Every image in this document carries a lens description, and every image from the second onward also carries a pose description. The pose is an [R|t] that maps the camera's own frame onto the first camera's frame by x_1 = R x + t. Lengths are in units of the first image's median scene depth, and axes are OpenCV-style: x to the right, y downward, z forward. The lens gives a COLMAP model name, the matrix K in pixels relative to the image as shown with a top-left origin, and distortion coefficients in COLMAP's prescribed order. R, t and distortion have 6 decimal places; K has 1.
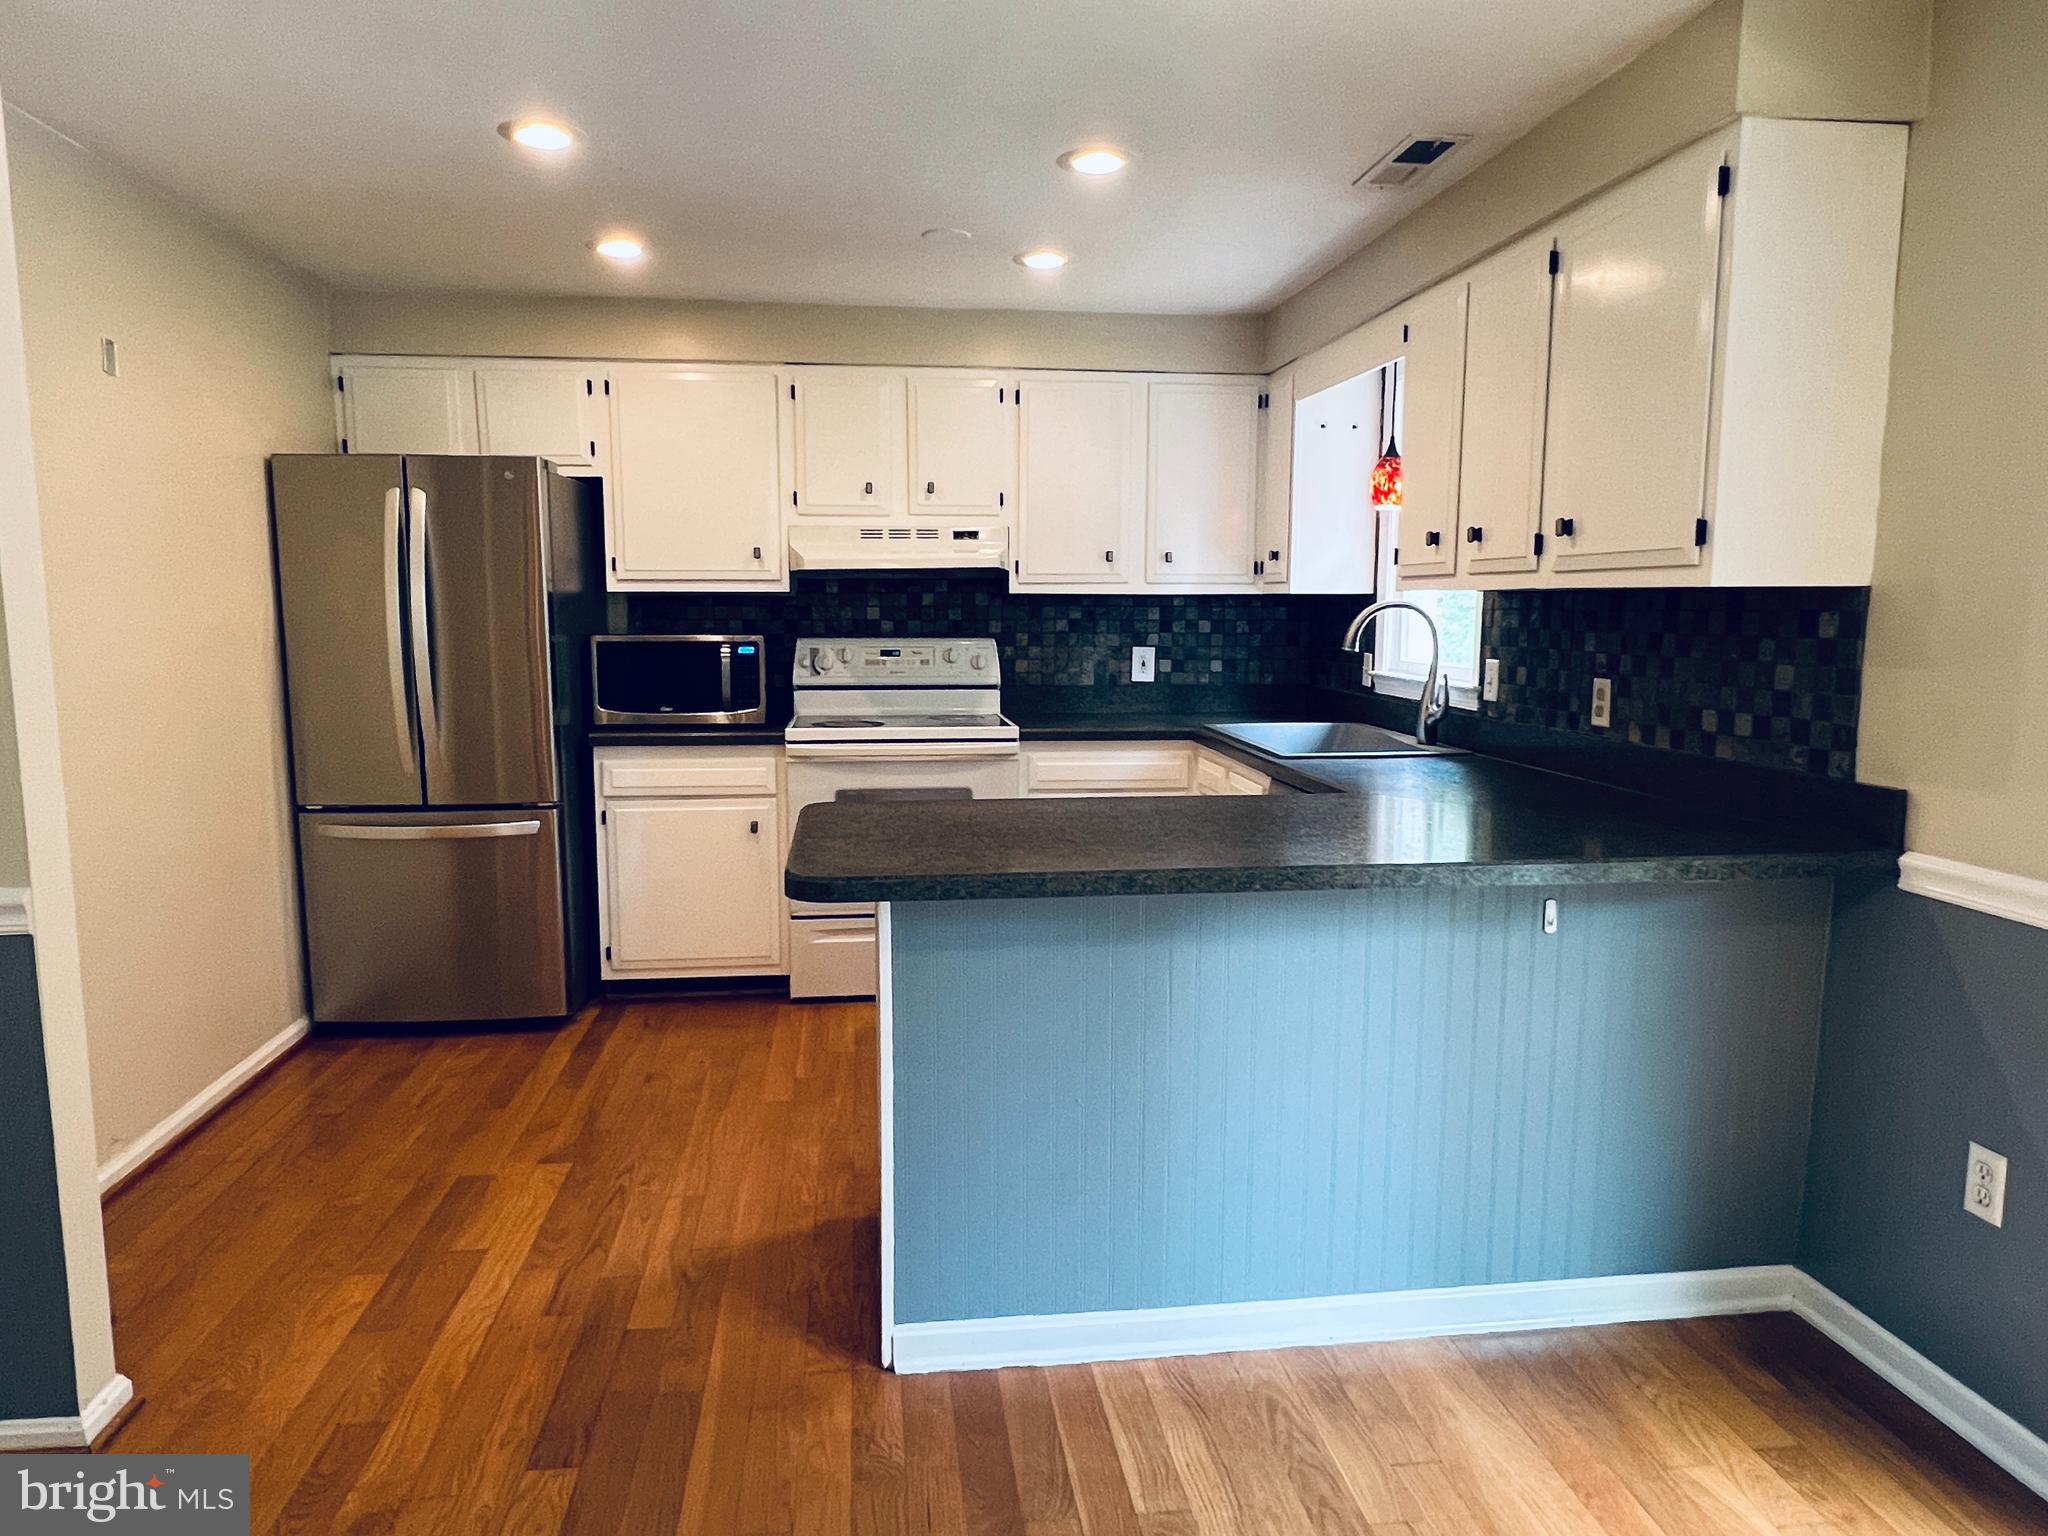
lens RADIAL K [[1277.8, 0, 1019.6], [0, 1277.8, 774.6], [0, 0, 1]] dist [-0.001711, -0.001605]
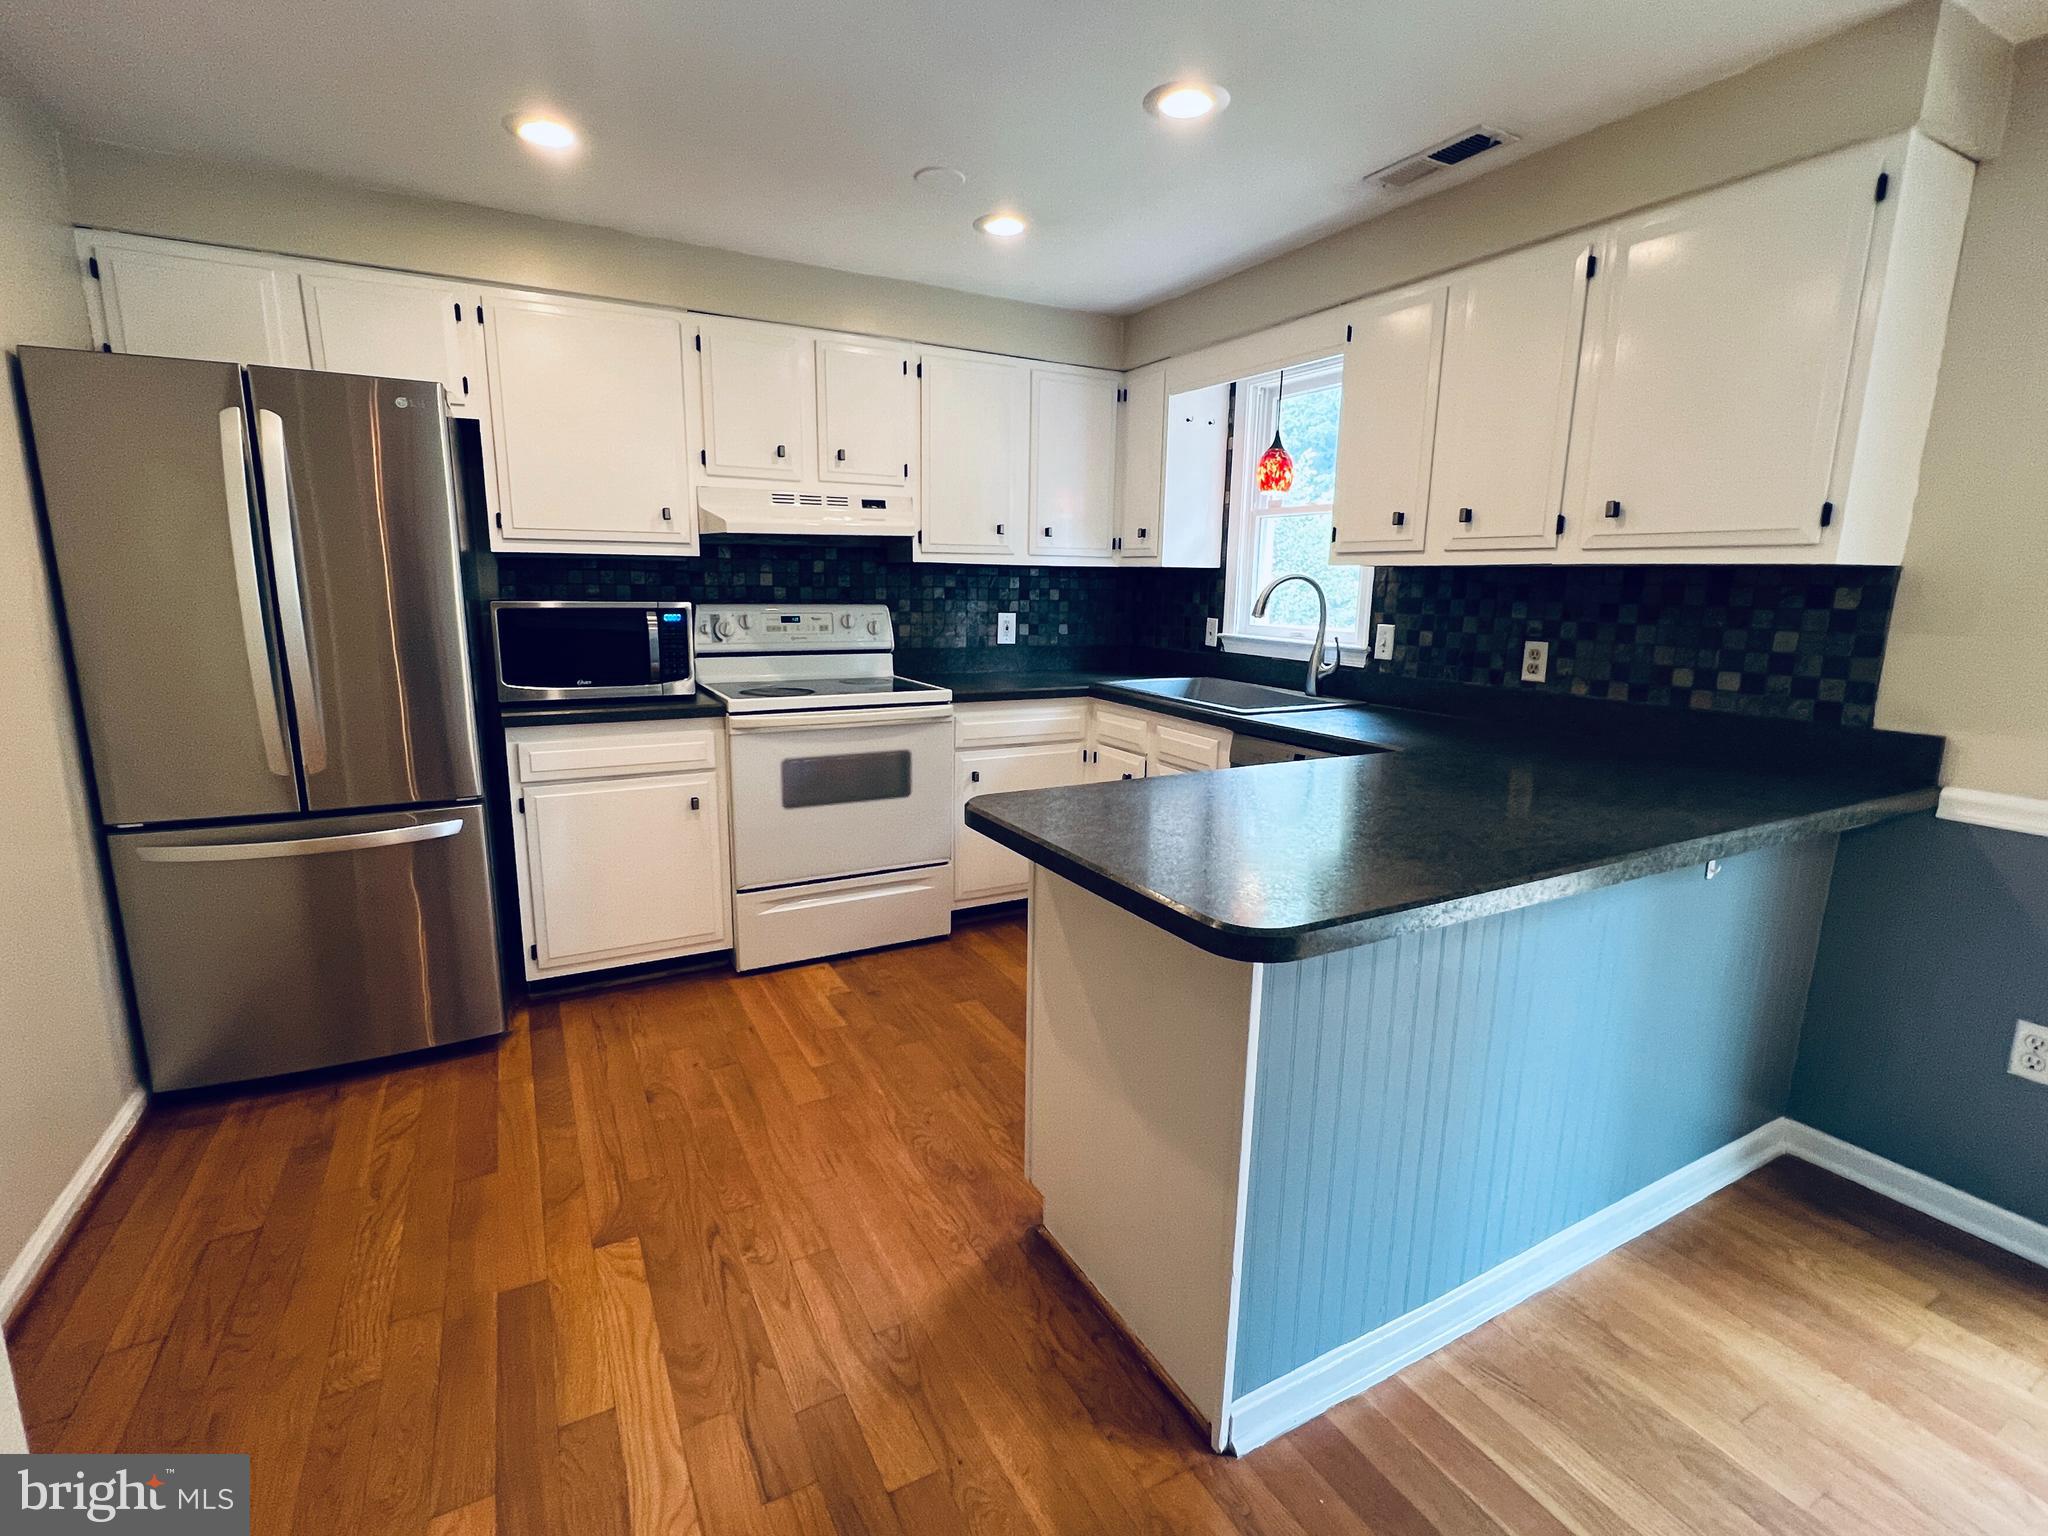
lens RADIAL K [[941.6, 0, 1021.9], [0, 941.6, 765.4], [0, 0, 1]] dist [-0.001874, 0.000339]
pose [[0.930508, -0.059503, 0.361406, -0.242655], [0.035898, 0.996781, 0.071687, -0.030463], [-0.364509, -0.053731, 0.929649, 0.265065]]
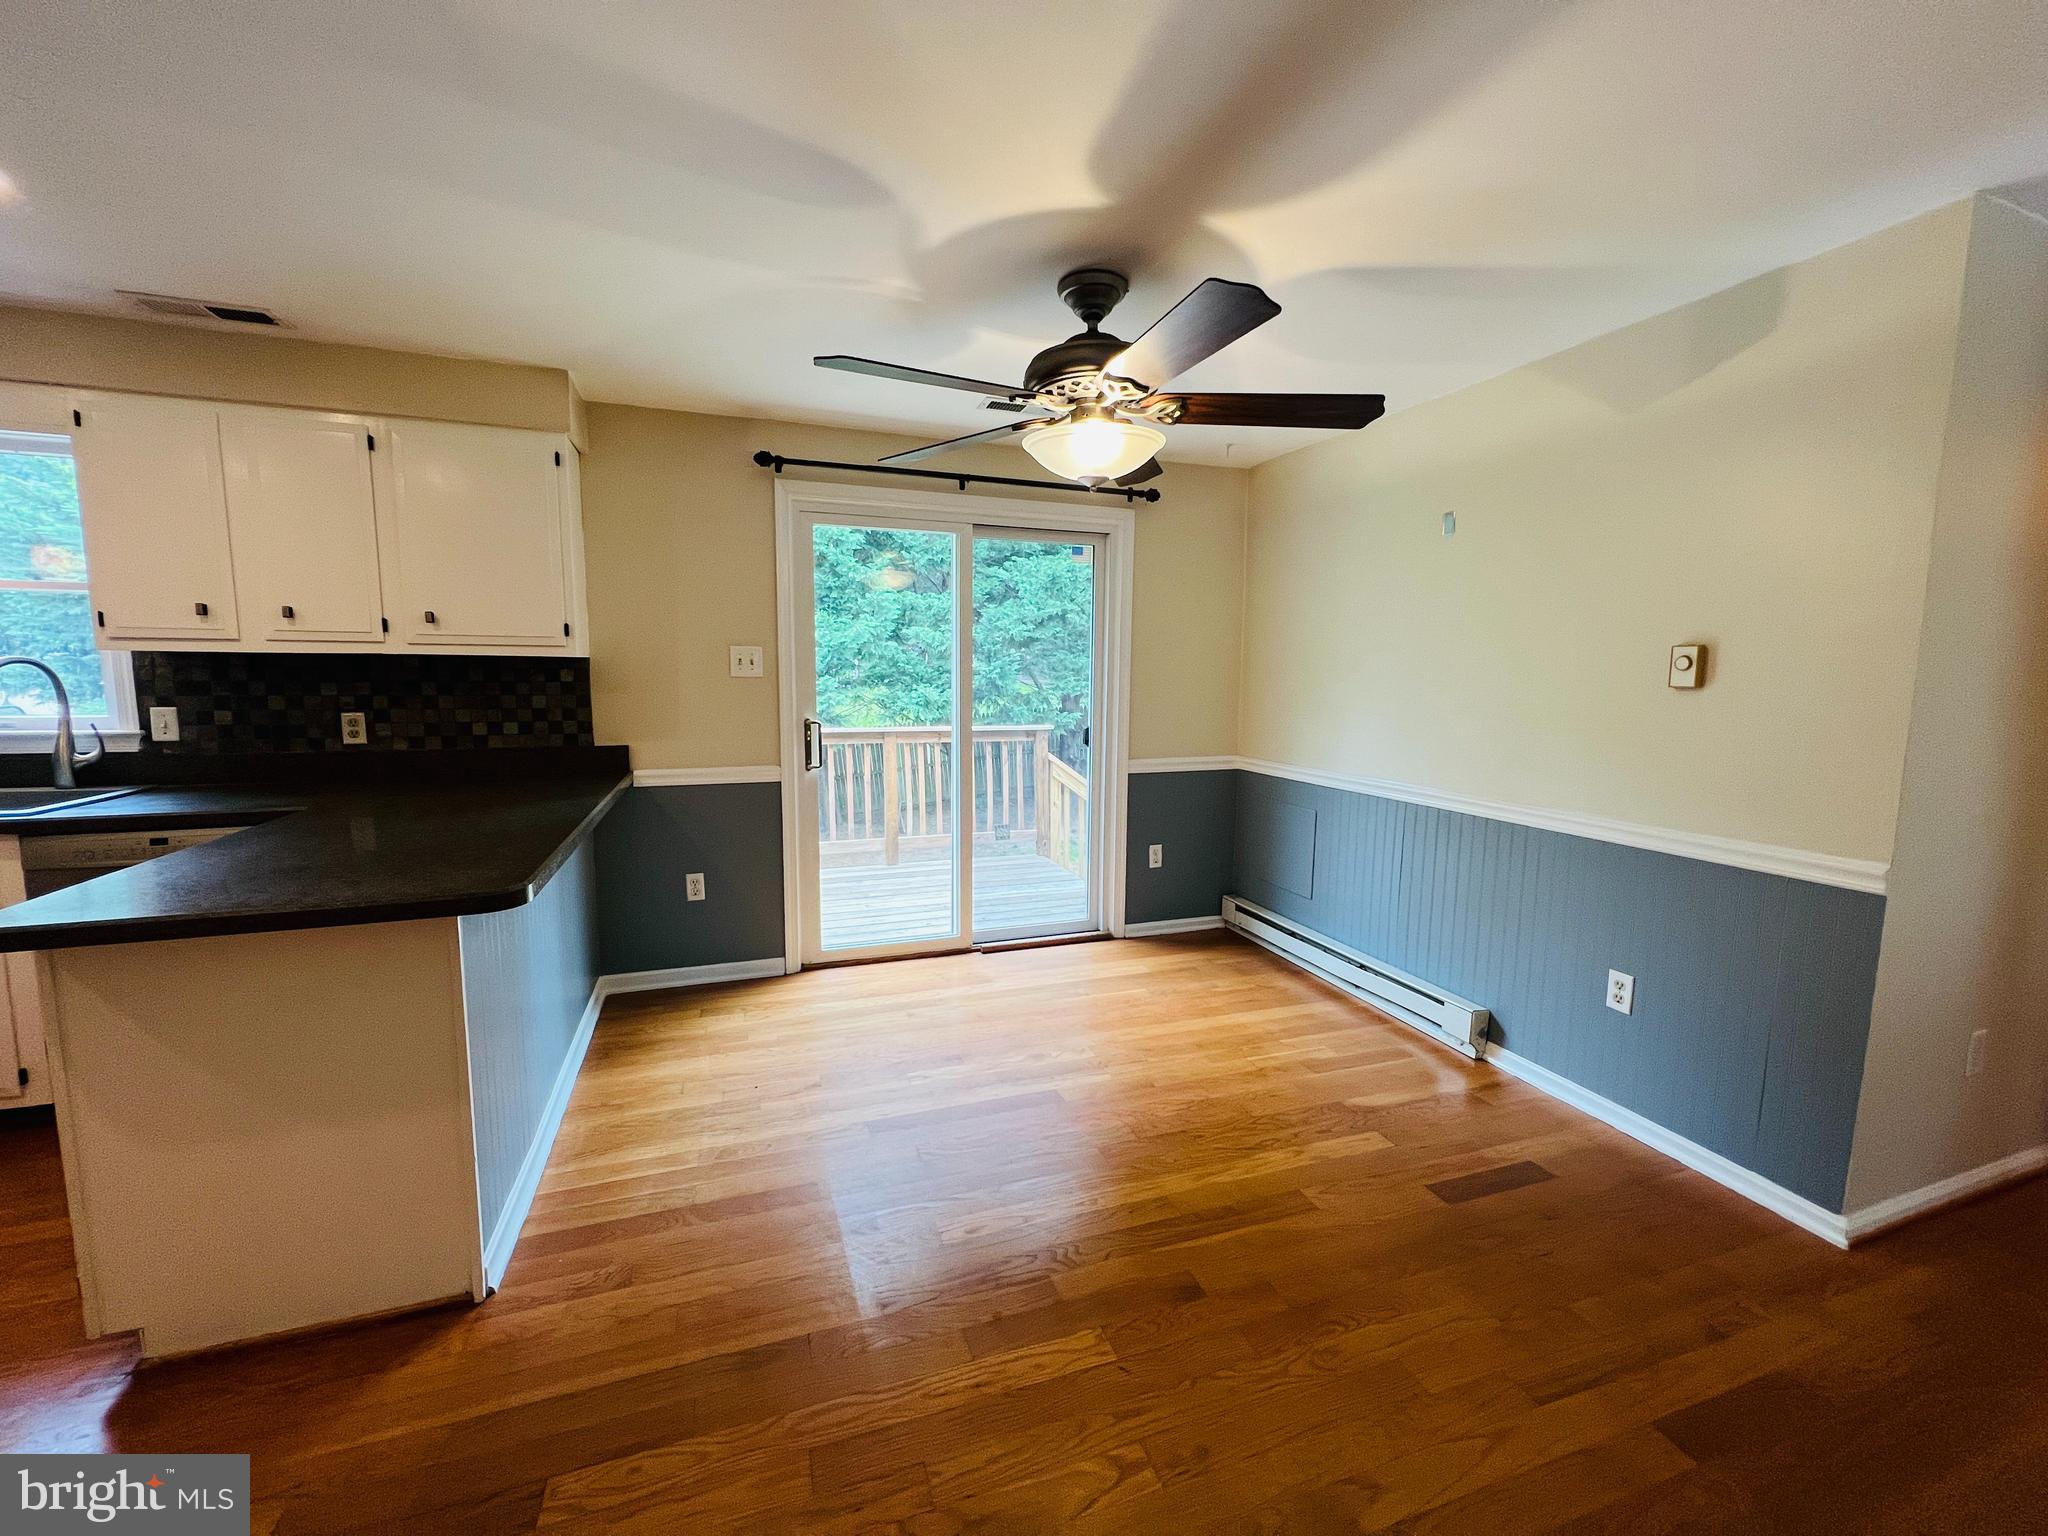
lens RADIAL K [[819.0, 0, 1017.8], [0, 819.0, 762.5], [0, 0, 1]] dist [-0.002562, 0.000169]
pose [[-0.211422, -0.113251, 0.970812, -0.501314], [0.120153, 0.982719, 0.140806, -0.044549], [-0.969981, 0.146416, -0.194161, 0.327089]]
